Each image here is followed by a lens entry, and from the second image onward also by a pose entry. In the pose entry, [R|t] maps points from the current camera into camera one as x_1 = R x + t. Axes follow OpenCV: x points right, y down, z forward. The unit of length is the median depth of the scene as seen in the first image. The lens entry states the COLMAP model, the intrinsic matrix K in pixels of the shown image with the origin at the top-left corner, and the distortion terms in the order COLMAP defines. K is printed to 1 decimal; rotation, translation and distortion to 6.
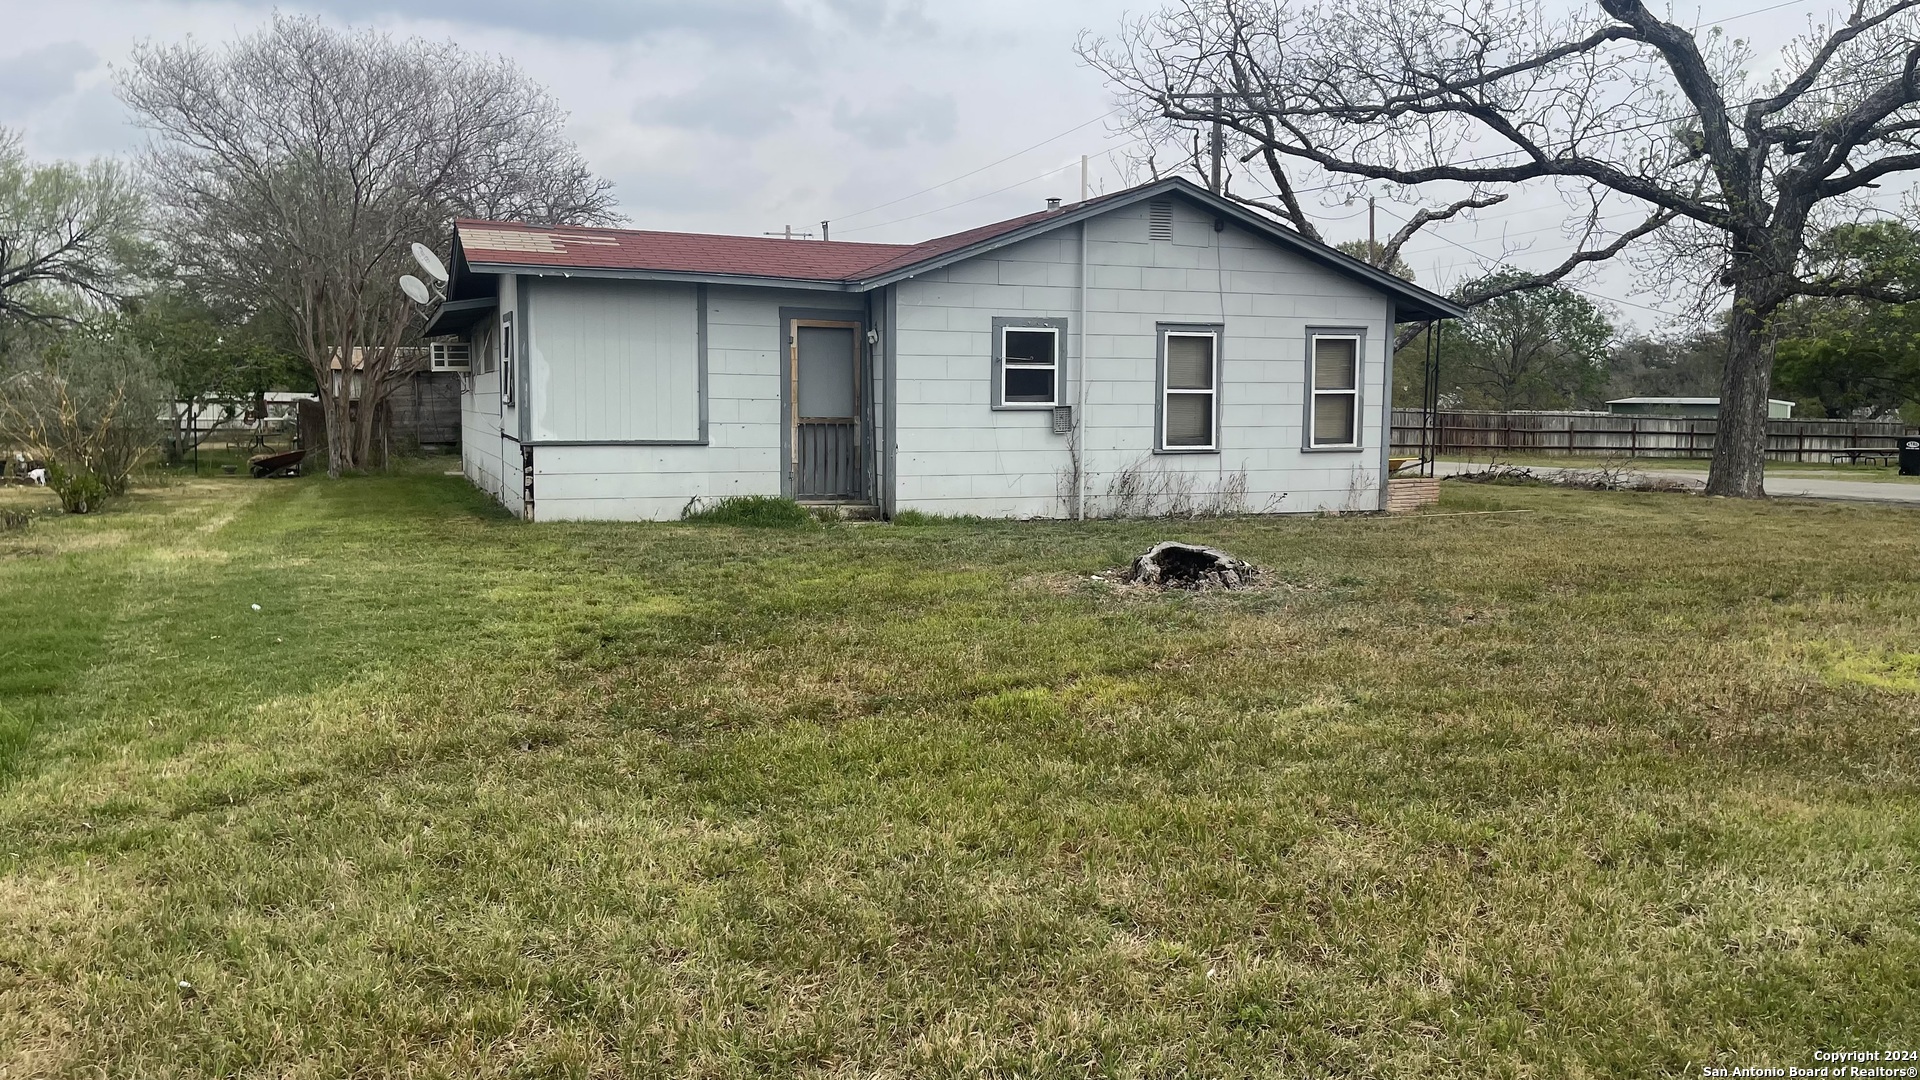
lens RADIAL K [[1411.1, 0, 960.0], [0, 1411.1, 540.0], [0, 0, 1]] dist [0.002621, -0.002266]
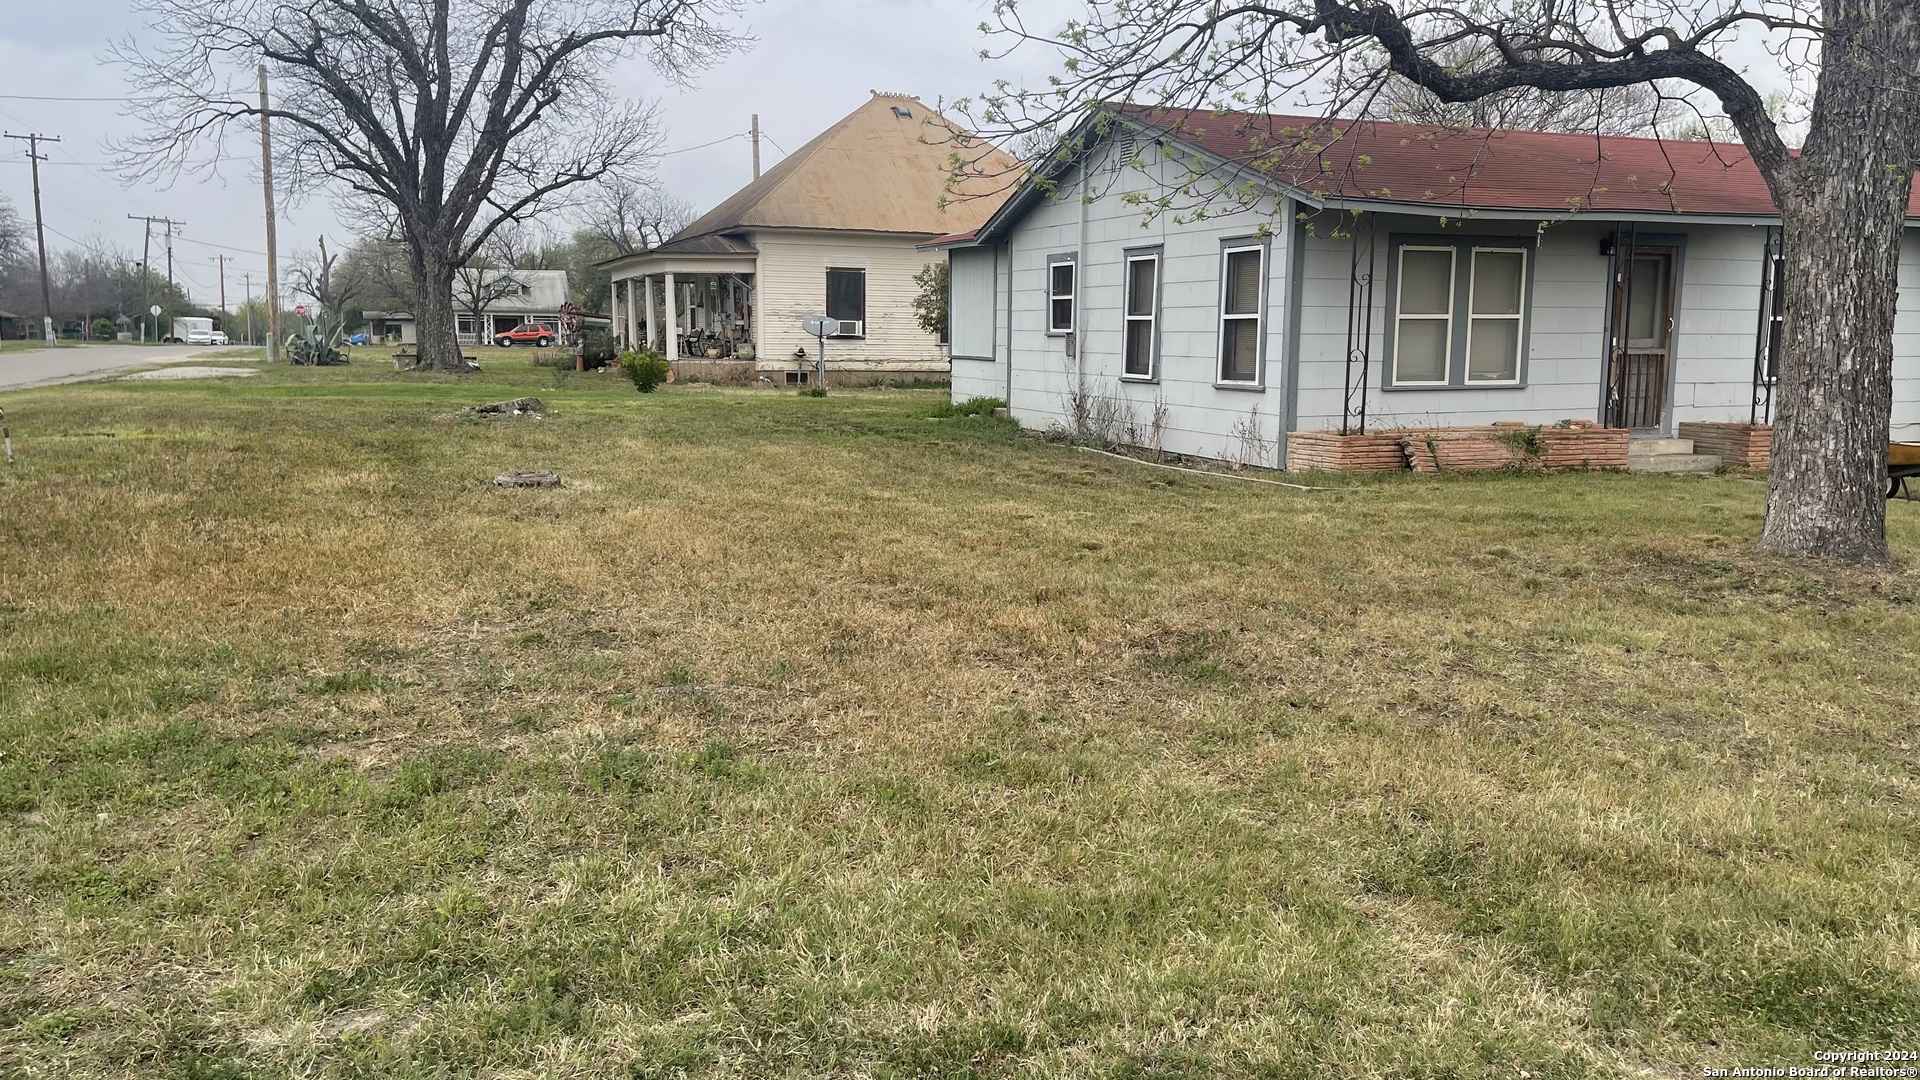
lens RADIAL K [[1411.1, 0, 960.0], [0, 1411.1, 540.0], [0, 0, 1]] dist [0.002621, -0.002266]
pose [[0.044460, 0.142952, -0.988731, 1.160828], [-0.112096, 0.984173, 0.137253, -0.076364], [0.992702, 0.104731, 0.059780, 0.858084]]
